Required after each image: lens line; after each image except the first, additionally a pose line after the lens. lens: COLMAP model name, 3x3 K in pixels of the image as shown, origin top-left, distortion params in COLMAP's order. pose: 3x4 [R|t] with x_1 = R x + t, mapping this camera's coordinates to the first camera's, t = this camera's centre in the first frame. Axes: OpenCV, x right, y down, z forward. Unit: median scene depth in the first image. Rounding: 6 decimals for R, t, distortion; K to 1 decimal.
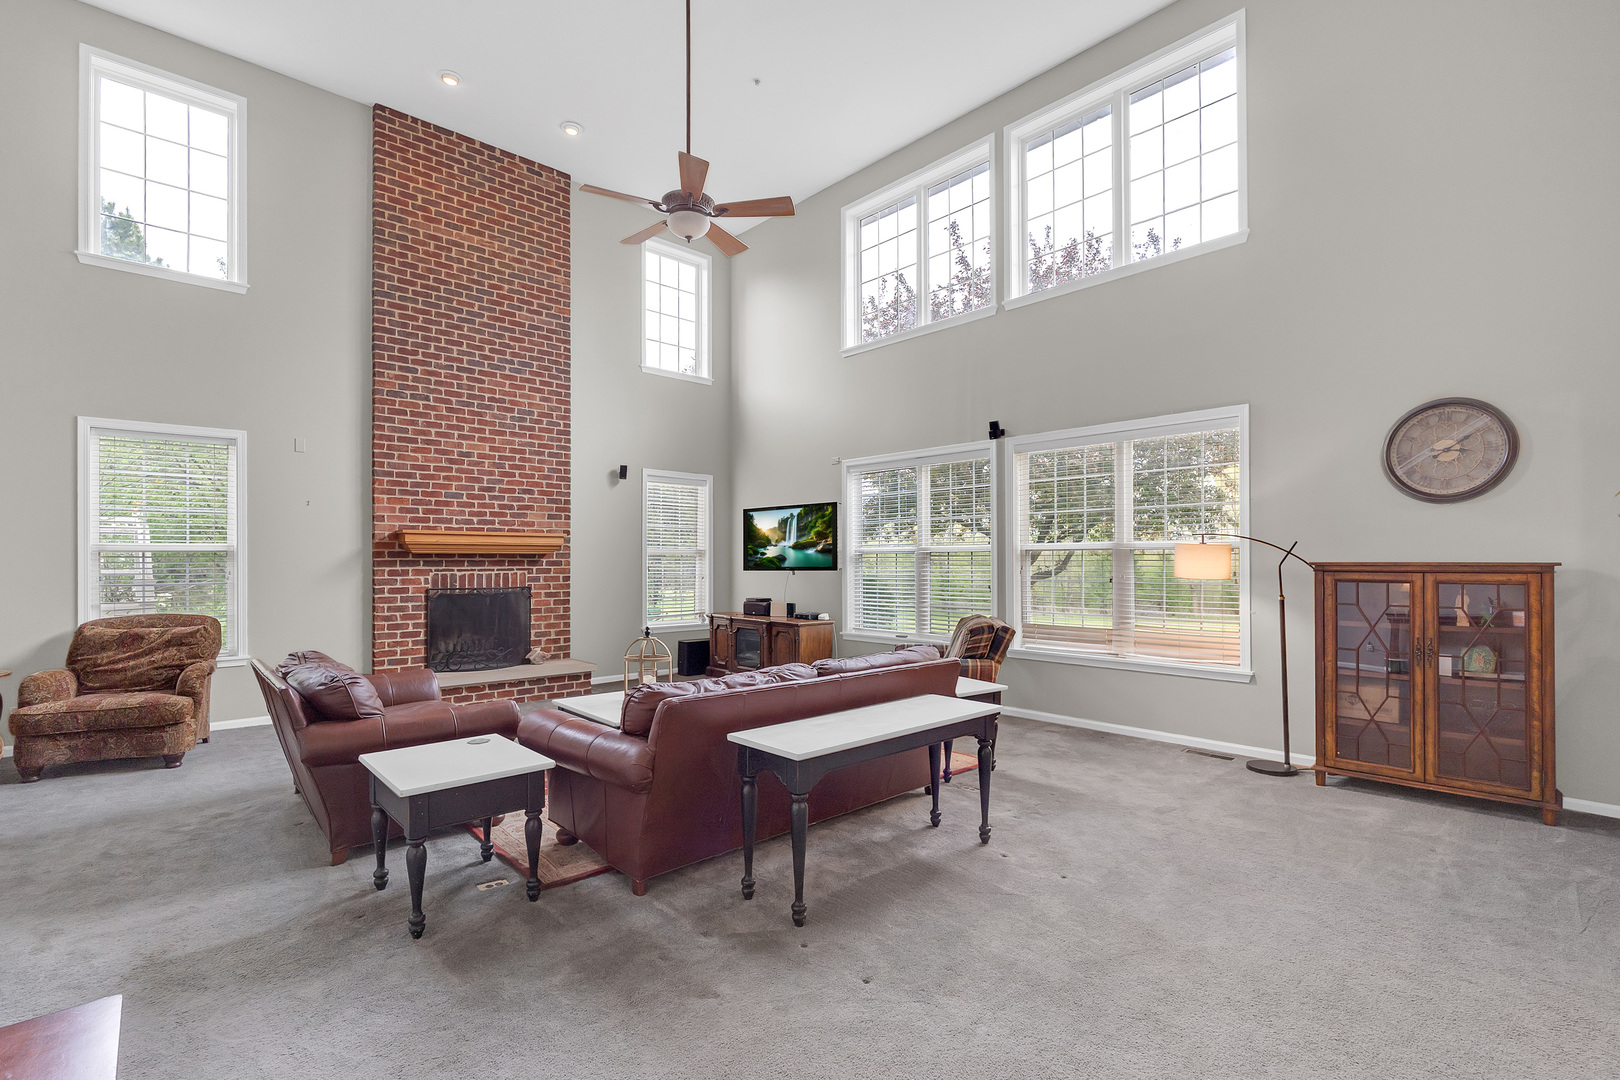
lens RADIAL K [[716.3, 0, 756.7], [0, 716.3, 562.0], [0, 0, 1]] dist [-0.000946, 0.000696]
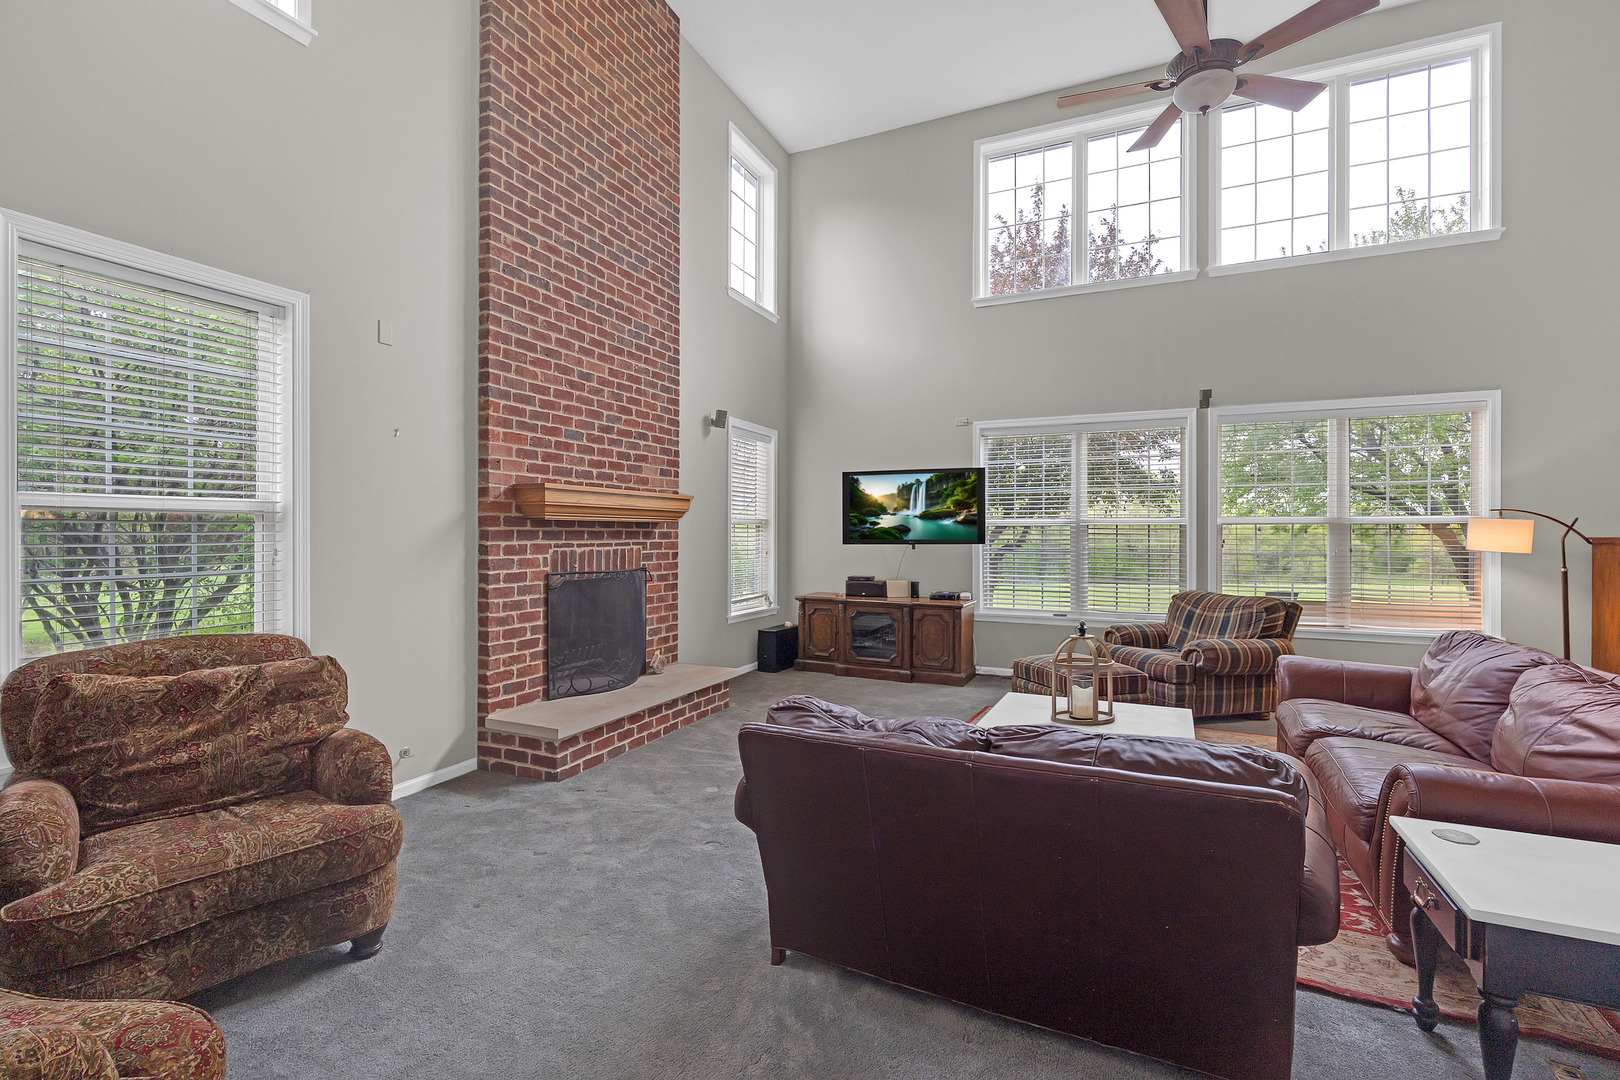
lens RADIAL K [[716.3, 0, 808.0], [0, 716.3, 534.9], [0, 0, 1]] dist [-0.000946, 0.000696]
pose [[0.921097, 0.002722, 0.389323, -0.446416], [-0.003633, 0.999992, 0.001602, -0.000279], [-0.389316, -0.002890, 0.921100, 0.265961]]
